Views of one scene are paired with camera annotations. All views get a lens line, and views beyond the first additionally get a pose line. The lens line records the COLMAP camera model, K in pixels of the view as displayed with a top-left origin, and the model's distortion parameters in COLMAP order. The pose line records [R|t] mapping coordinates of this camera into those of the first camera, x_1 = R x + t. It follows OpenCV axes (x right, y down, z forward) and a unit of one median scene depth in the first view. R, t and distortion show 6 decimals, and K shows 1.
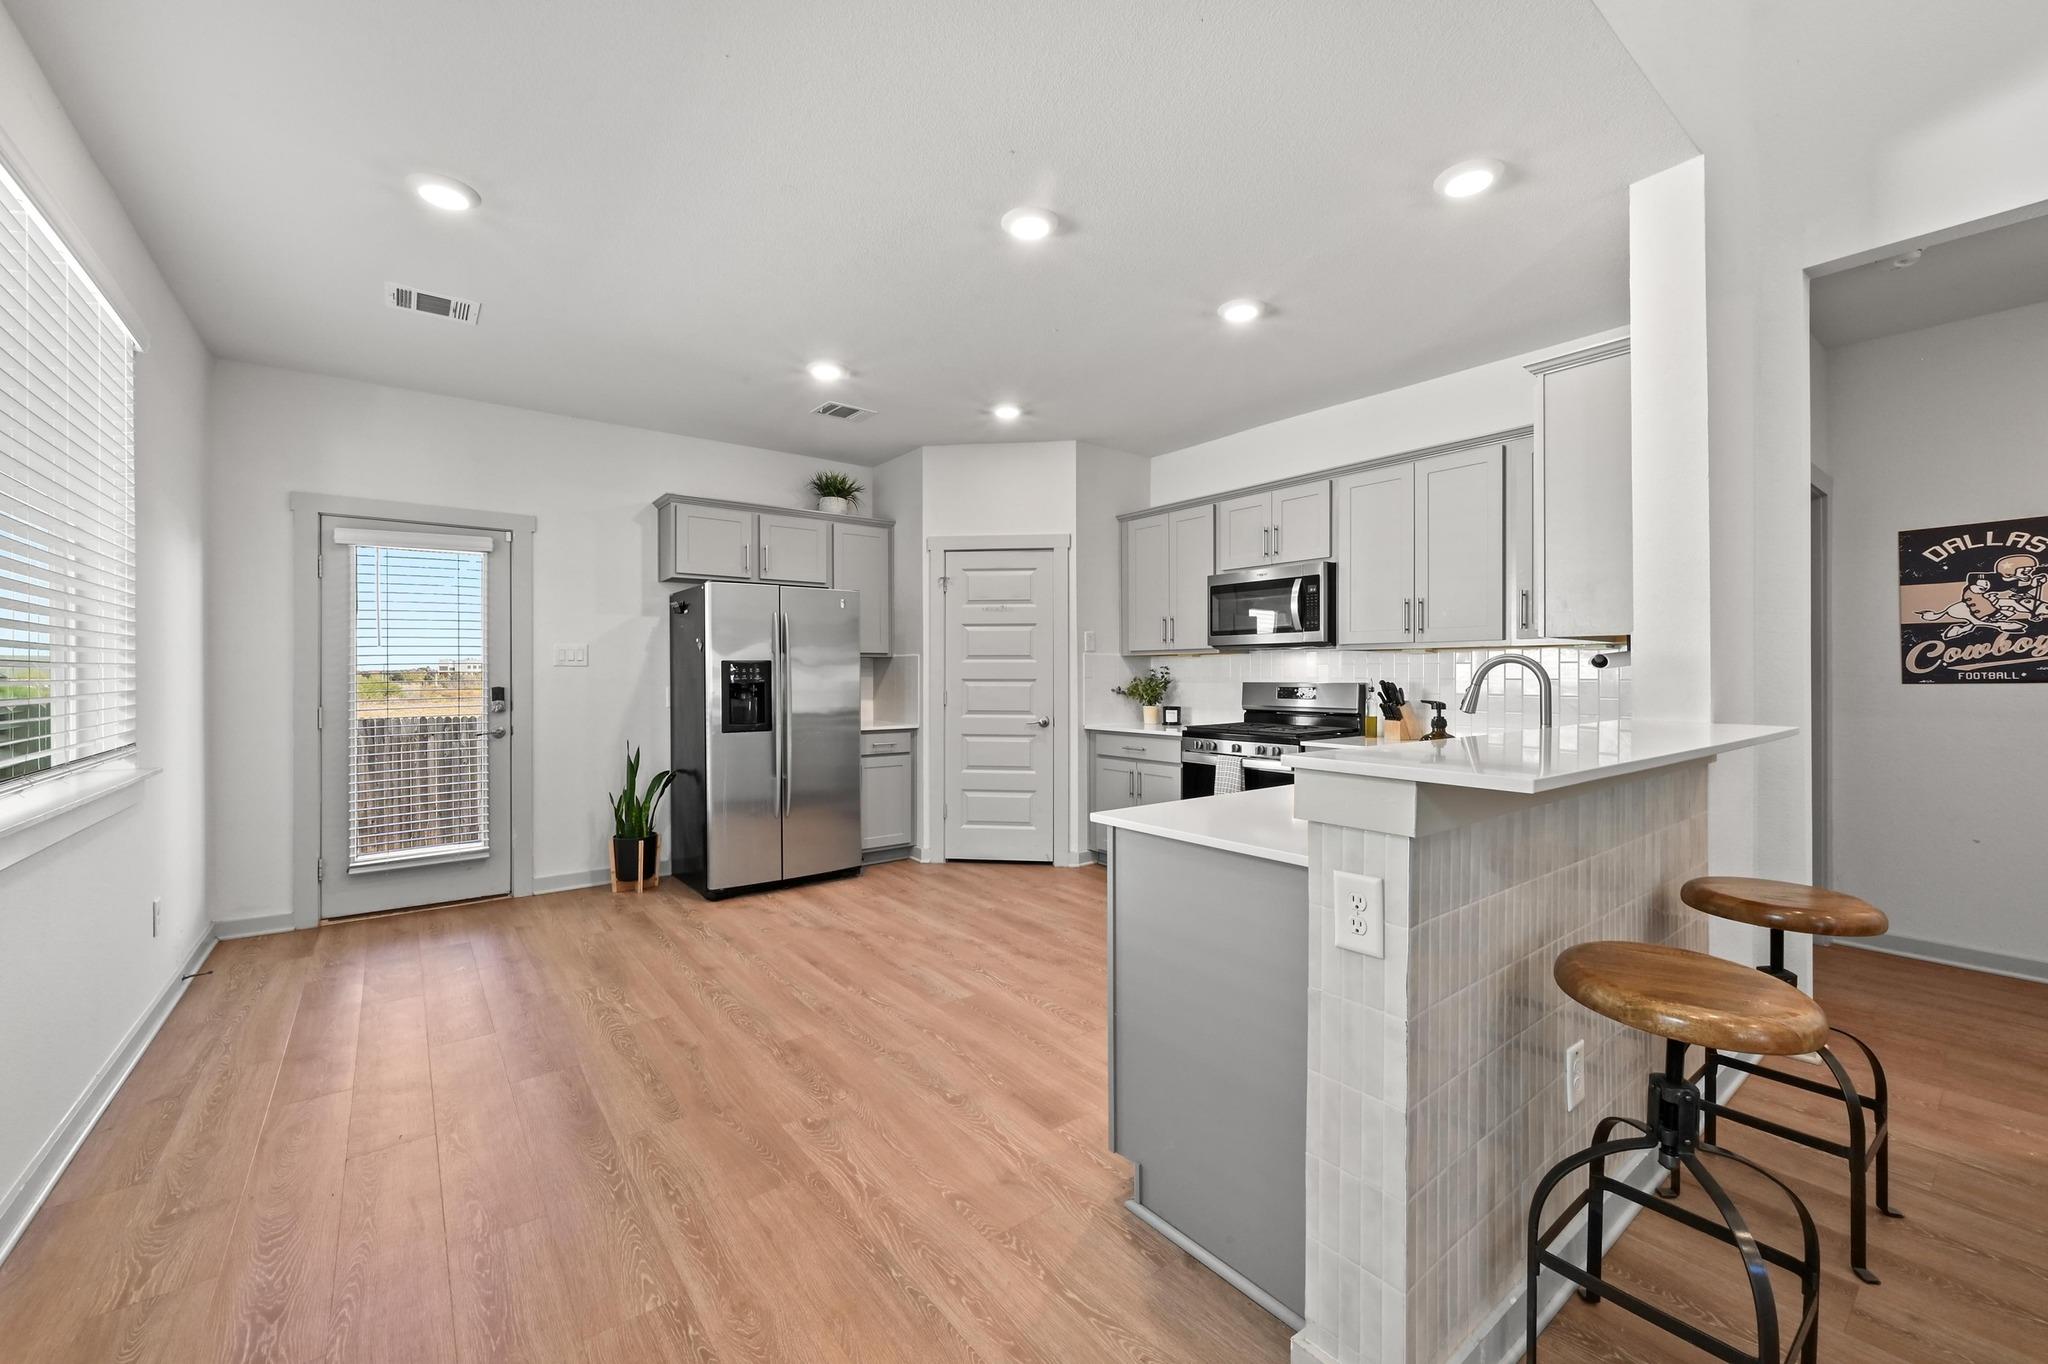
lens RADIAL K [[813.0, 0, 1023.6], [0, 813.0, 675.9], [0, 0, 1]] dist [0.001641, 0.001339]
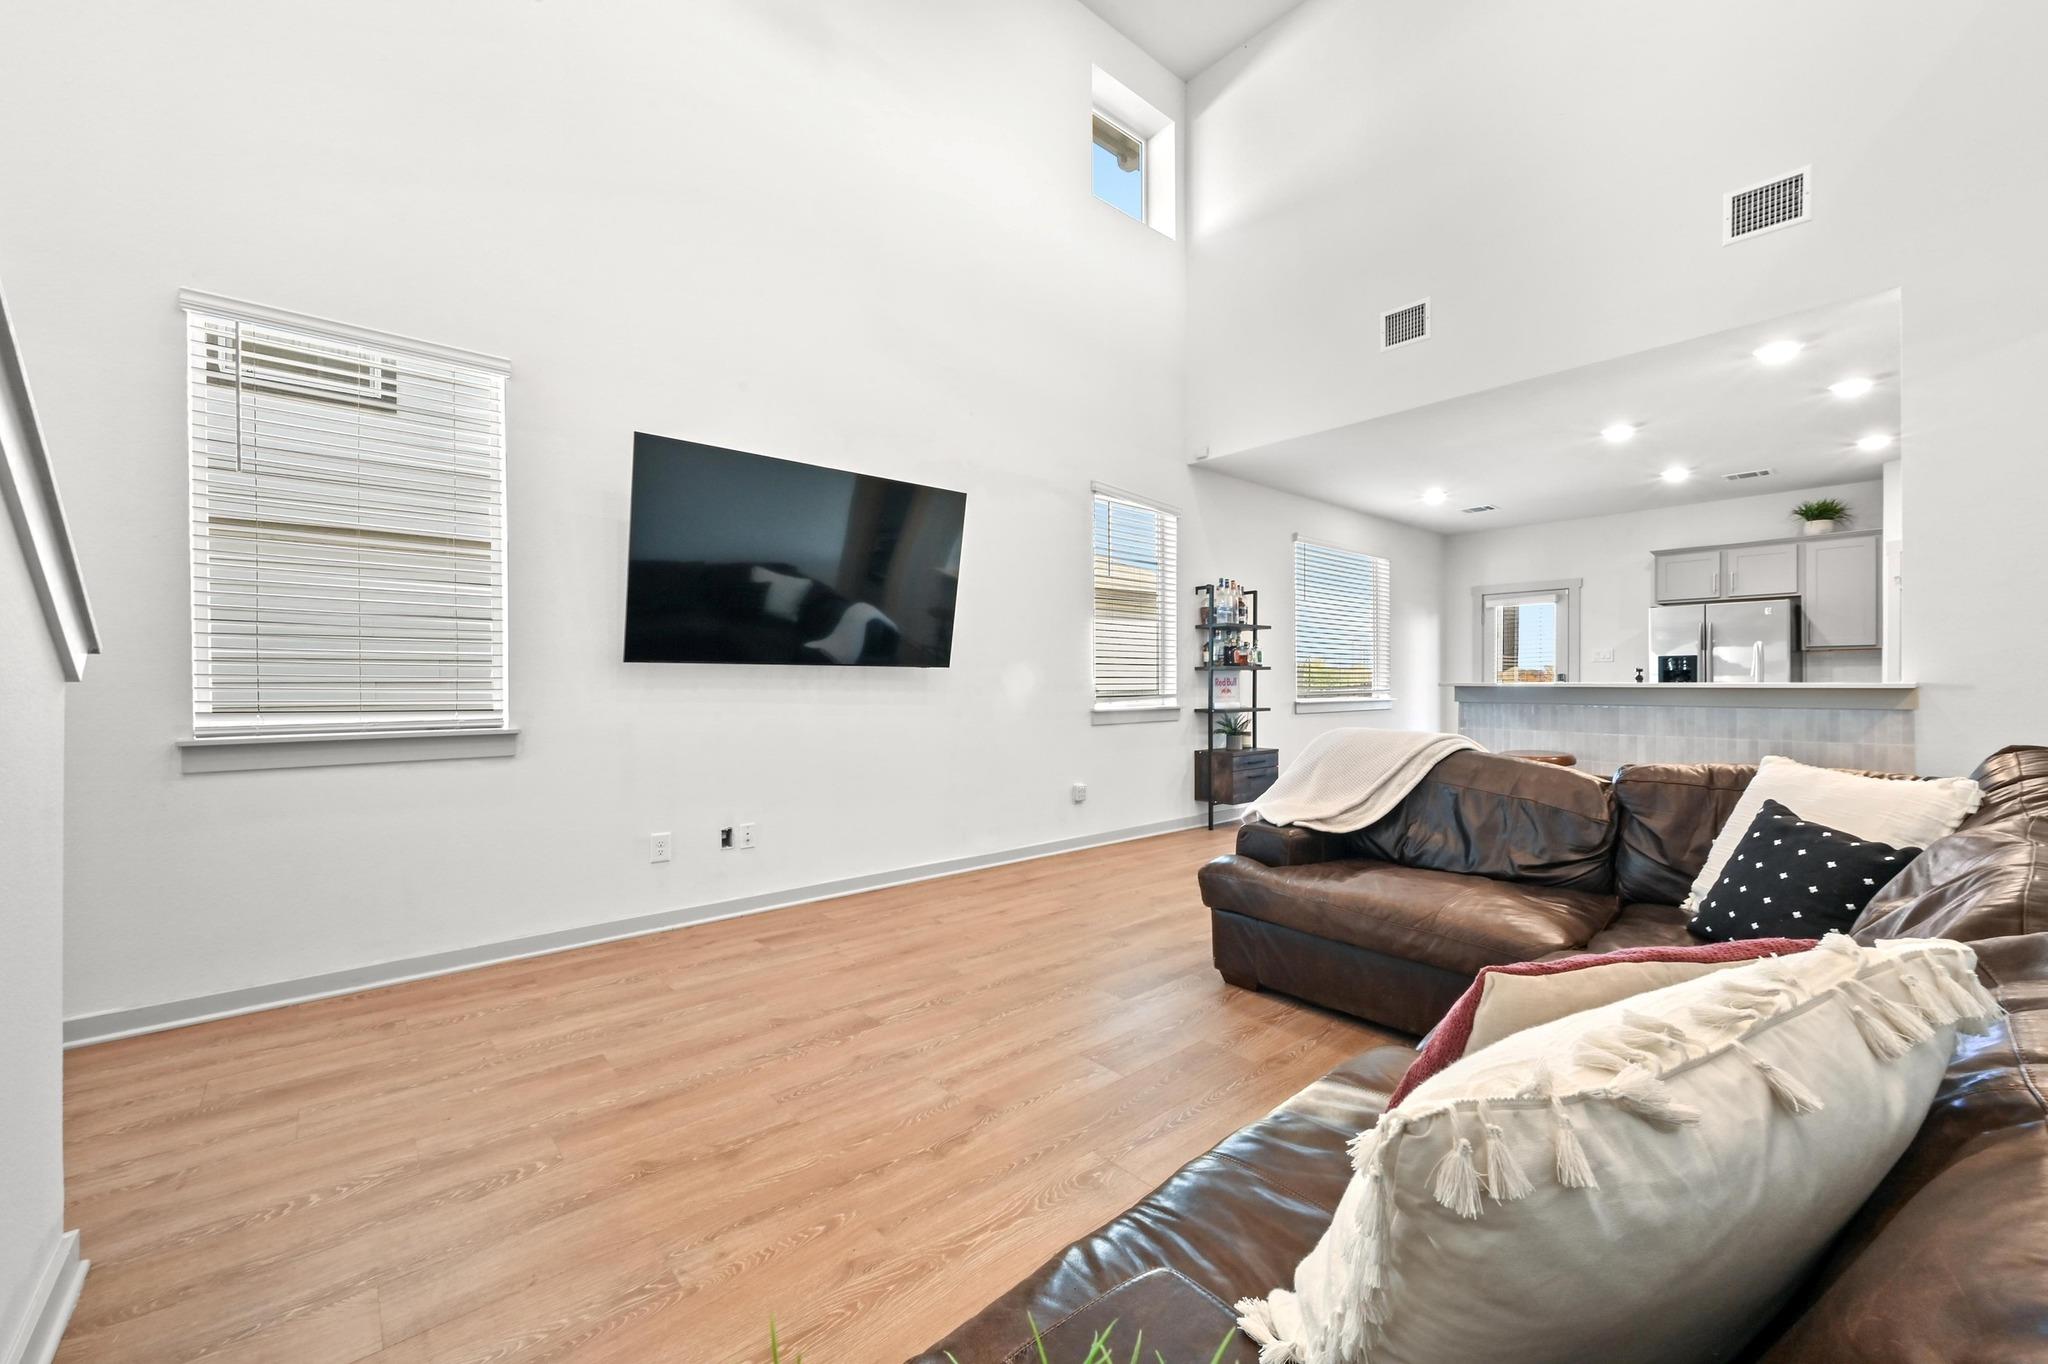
lens RADIAL K [[813.0, 0, 1027.0], [0, 813.0, 682.1], [0, 0, 1]] dist [0.001641, 0.001339]
pose [[0.062027, 0.001272, -0.998074, 1.130942], [-0.001268, 0.999998, 0.001195, 0.031837], [0.998074, 0.001191, 0.062029, -0.331019]]
